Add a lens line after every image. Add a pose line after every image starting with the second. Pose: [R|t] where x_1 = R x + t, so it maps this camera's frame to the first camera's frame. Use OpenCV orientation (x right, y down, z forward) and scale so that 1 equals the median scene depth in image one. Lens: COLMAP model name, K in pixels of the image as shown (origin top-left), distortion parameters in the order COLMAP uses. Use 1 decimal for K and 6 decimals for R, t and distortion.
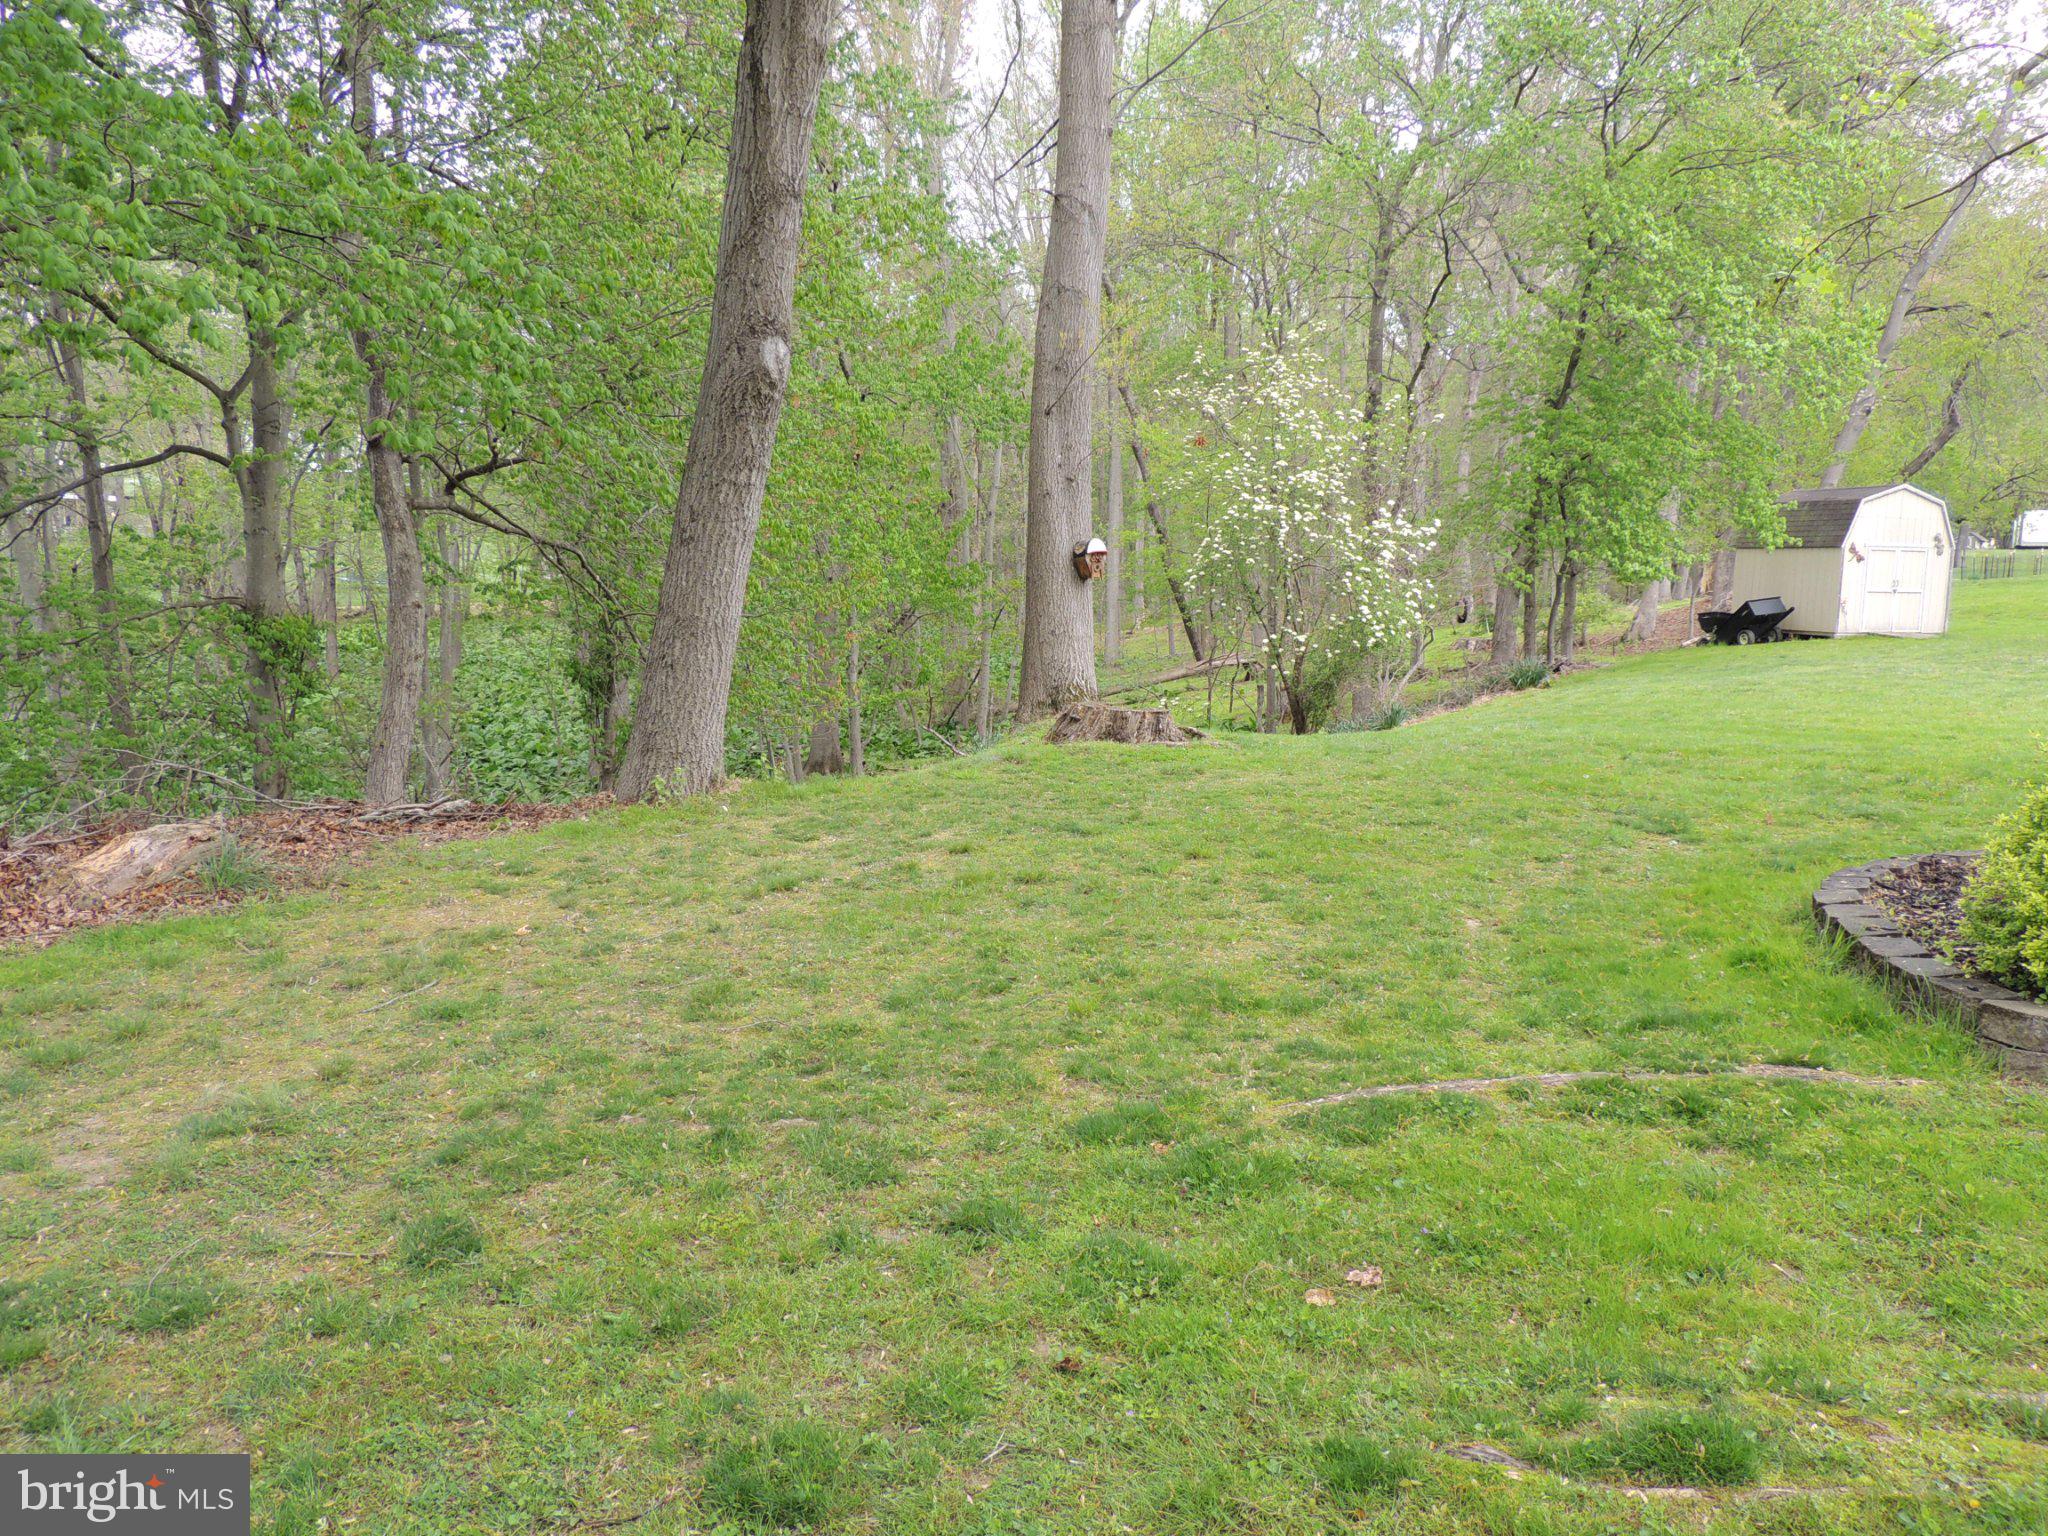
lens RADIAL K [[1465.8, 0, 1016.4], [0, 1465.8, 775.6], [0, 0, 1]] dist [-0.013894, -0.007530]
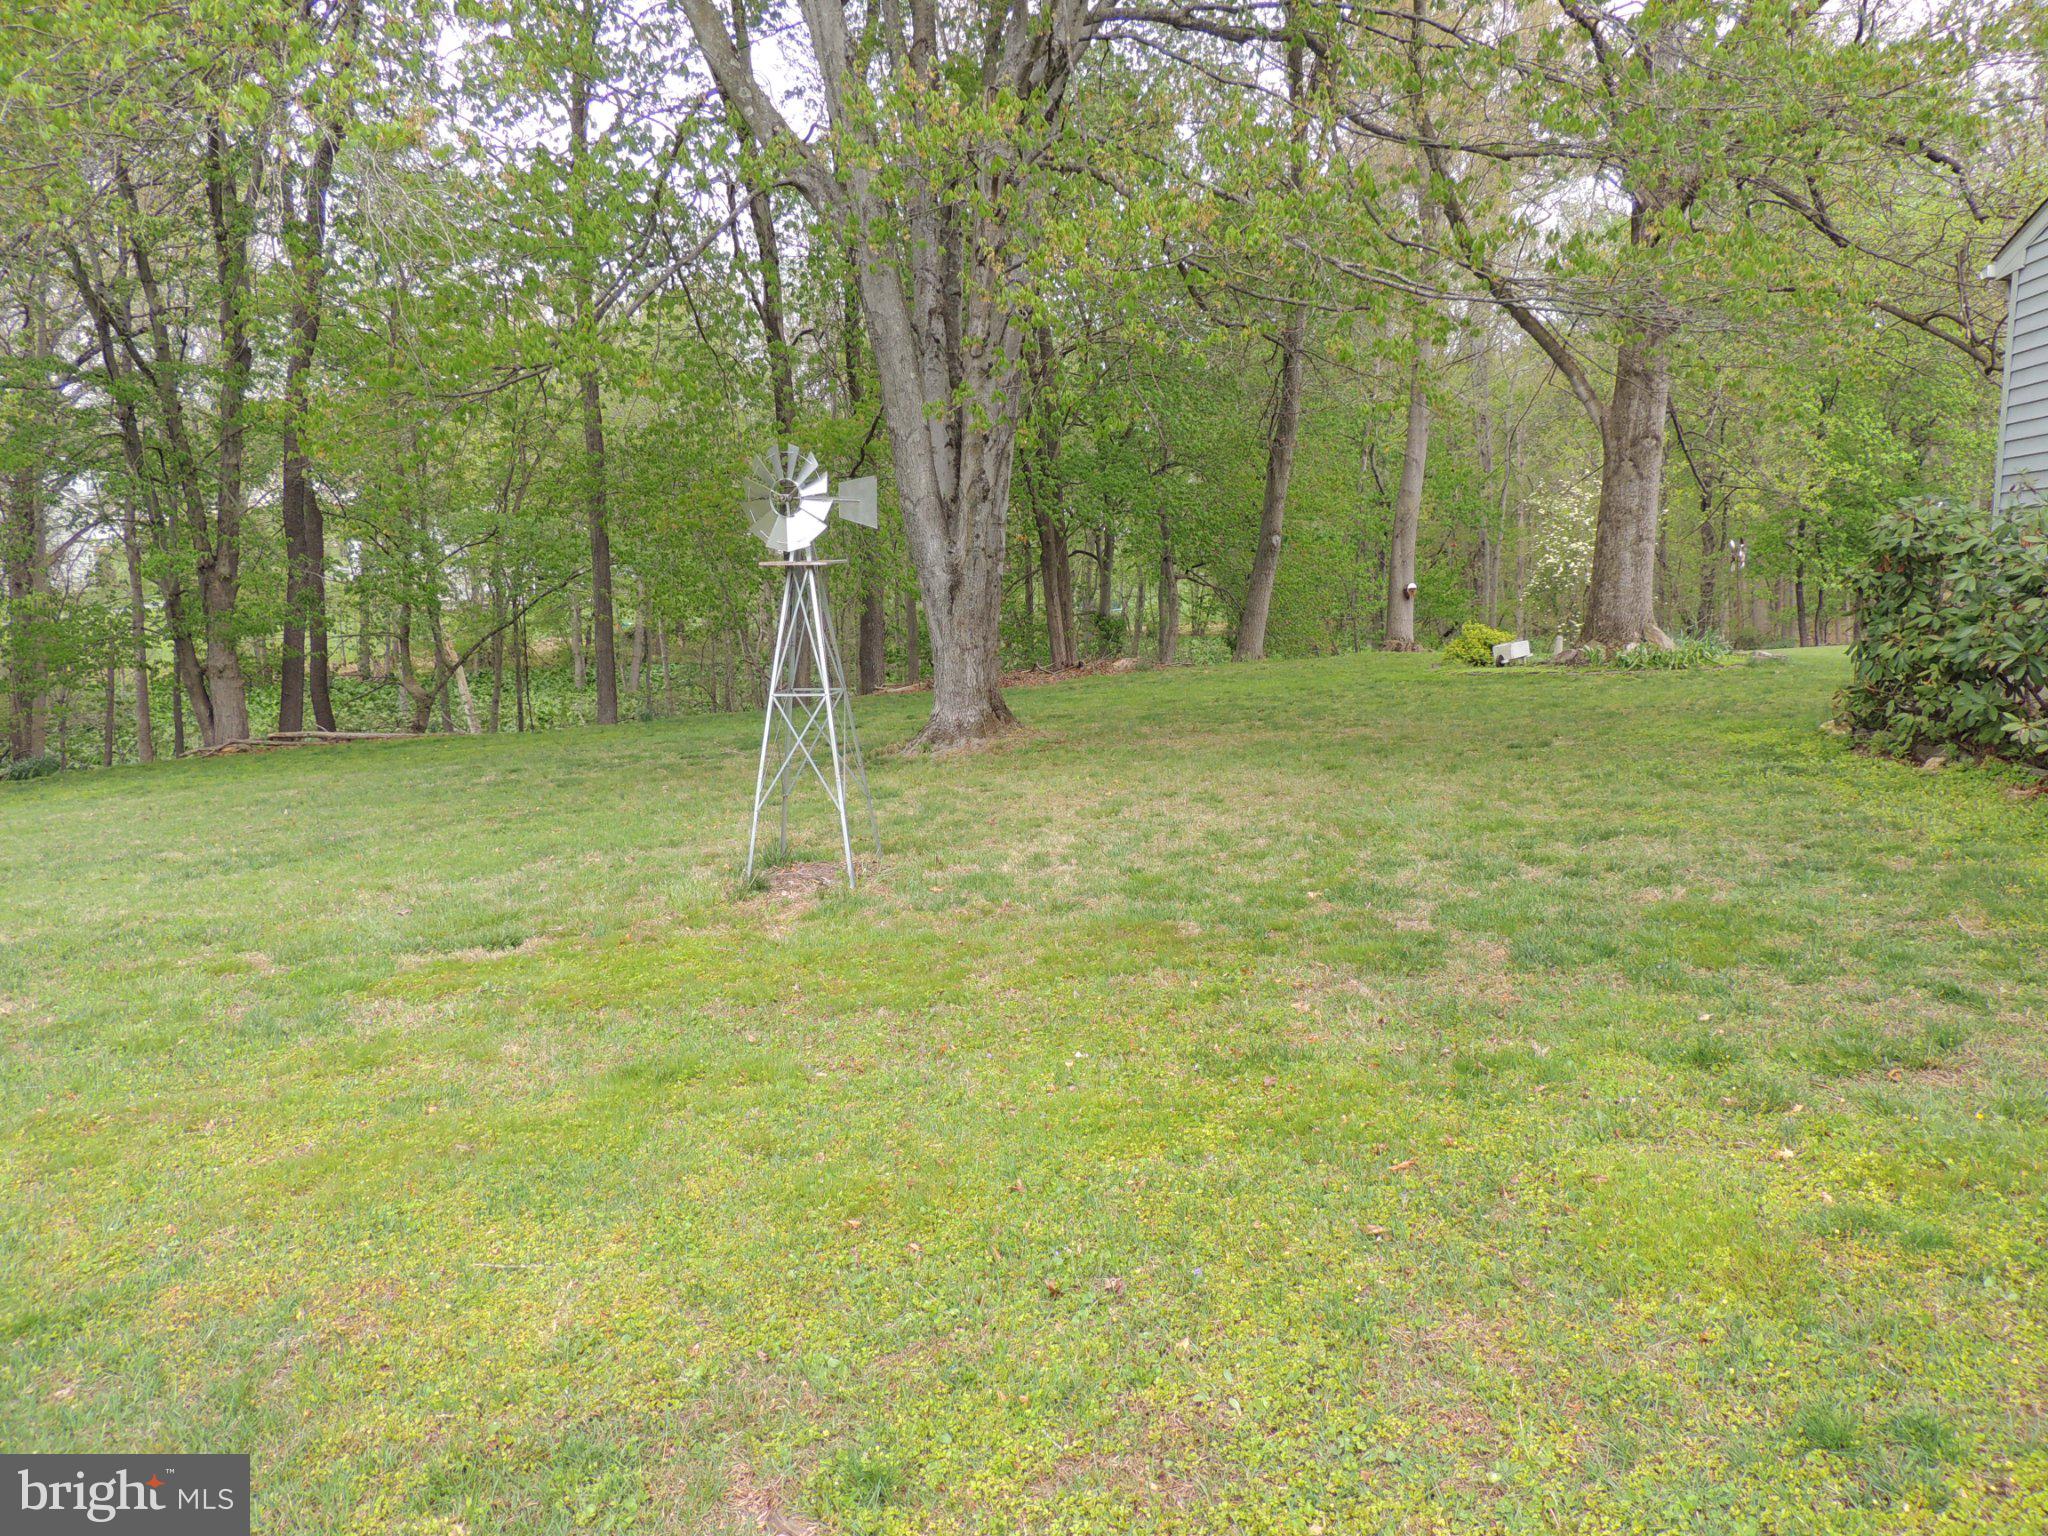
lens RADIAL K [[1465.8, 0, 1024.9], [0, 1465.8, 769.2], [0, 0, 1]] dist [-0.013894, -0.007530]
pose [[0.902276, 0.033411, -0.429862, 0.391473], [-0.042342, 0.999040, -0.011226, 0.162886], [0.429075, 0.028330, 0.902825, -1.167154]]
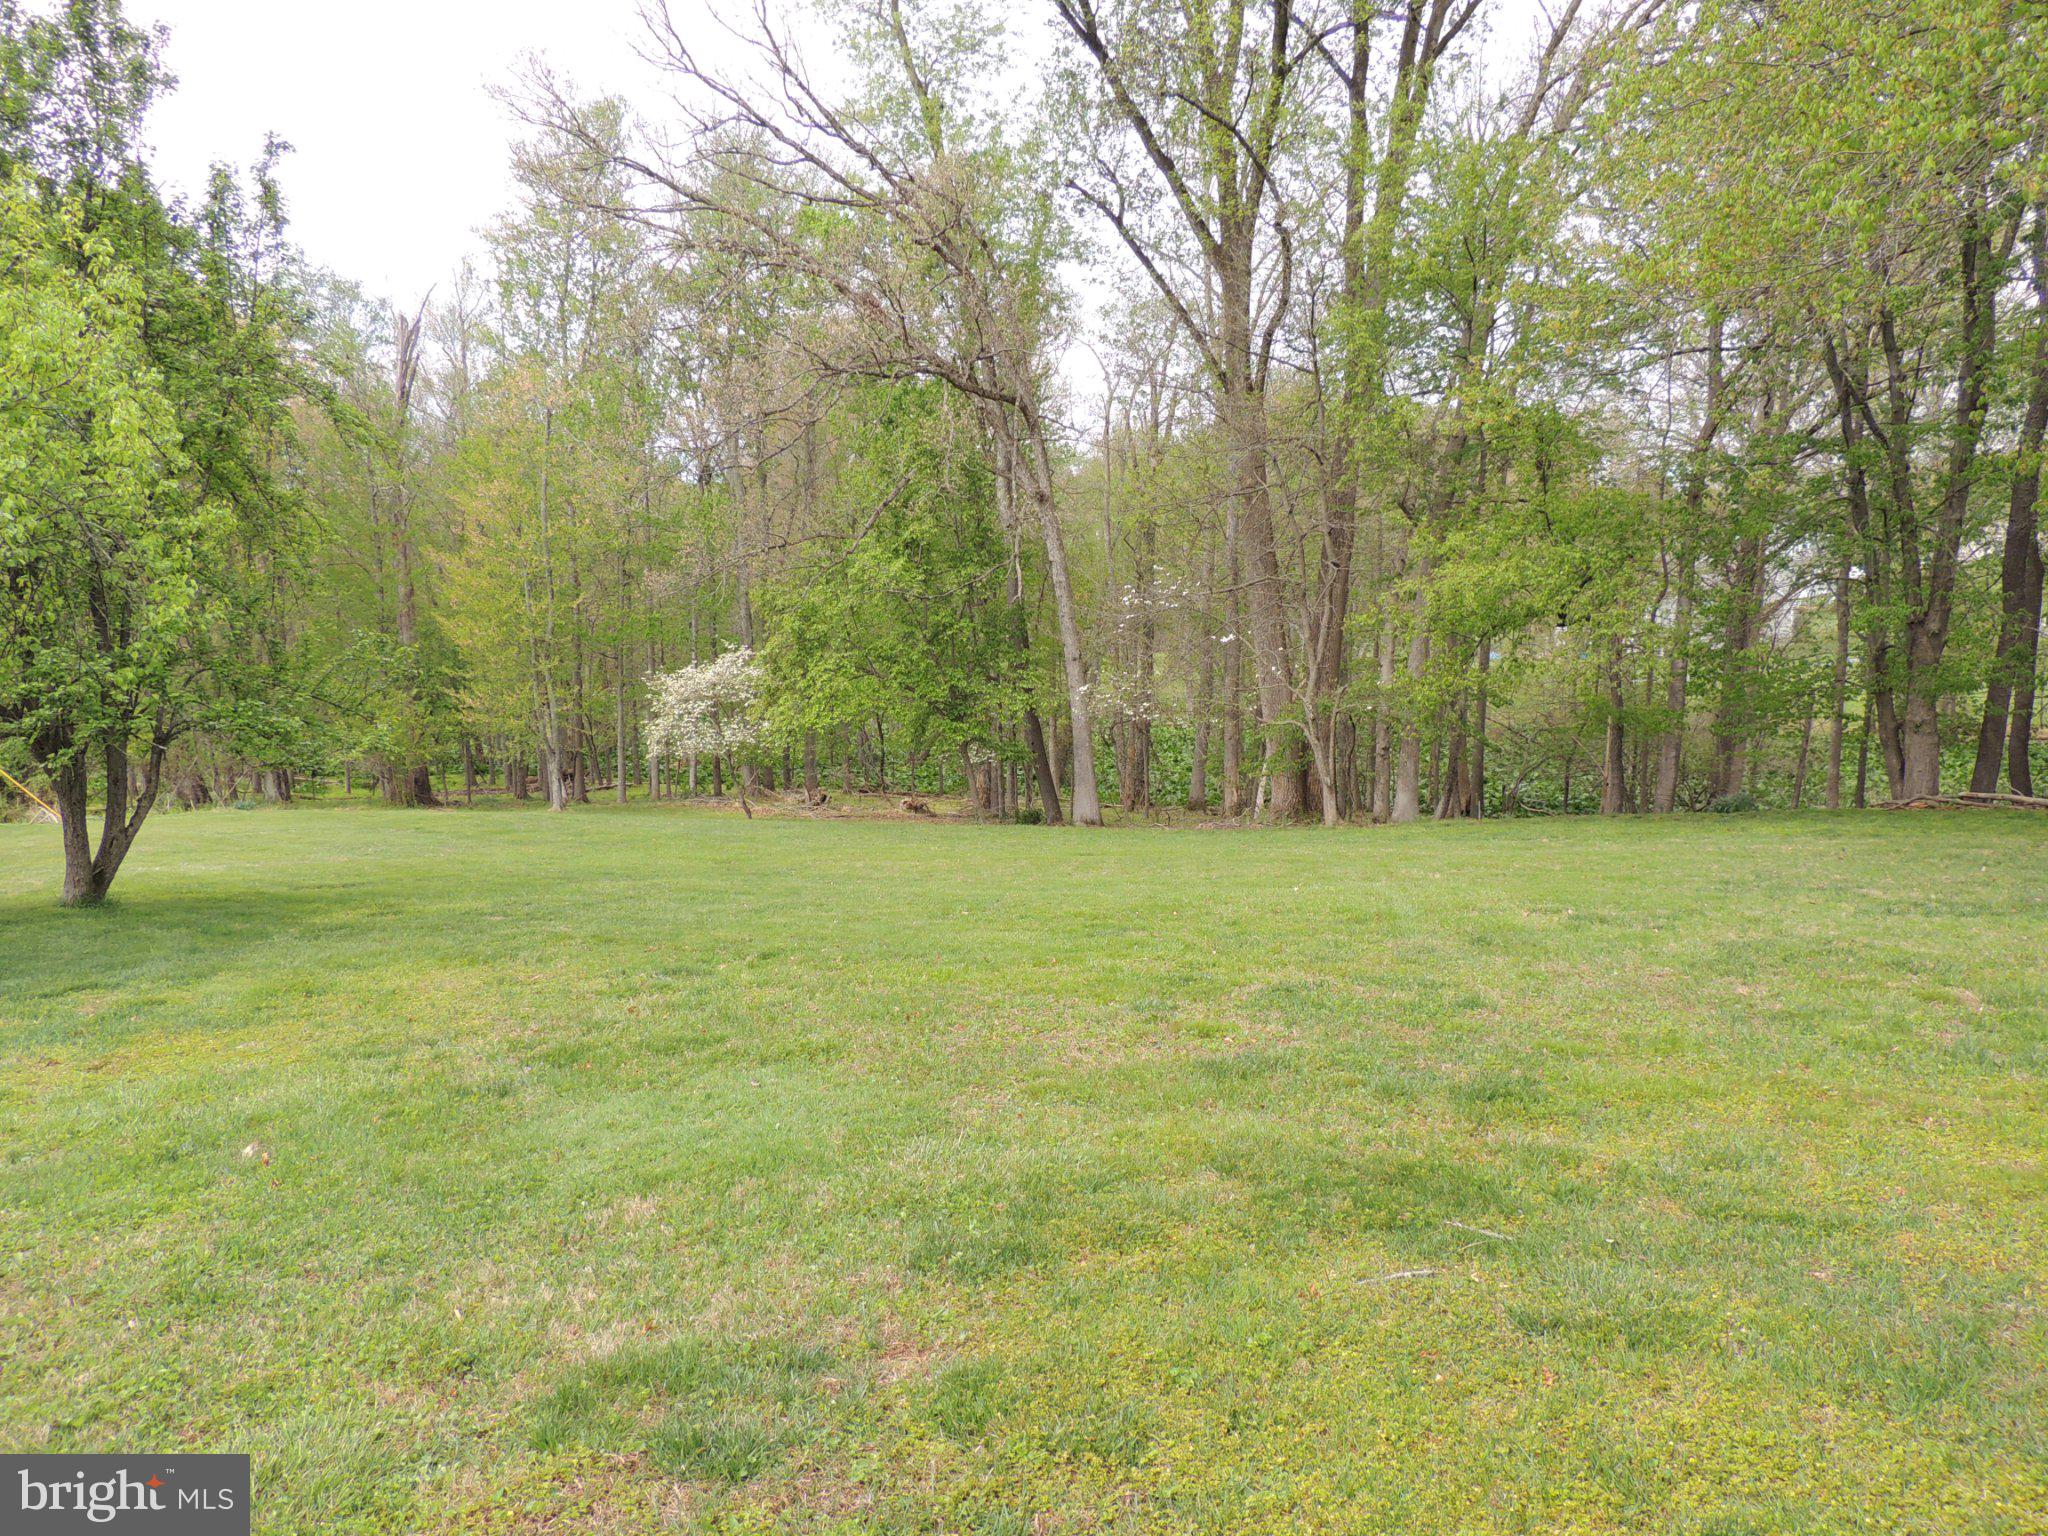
lens RADIAL K [[1465.8, 0, 1031.2], [0, 1465.8, 773.4], [0, 0, 1]] dist [-0.013894, -0.007530]
pose [[0.084106, 0.068904, -0.994072, 0.501030], [-0.139605, 0.988582, 0.056712, 0.198780], [0.986629, 0.134007, 0.092765, -1.333280]]
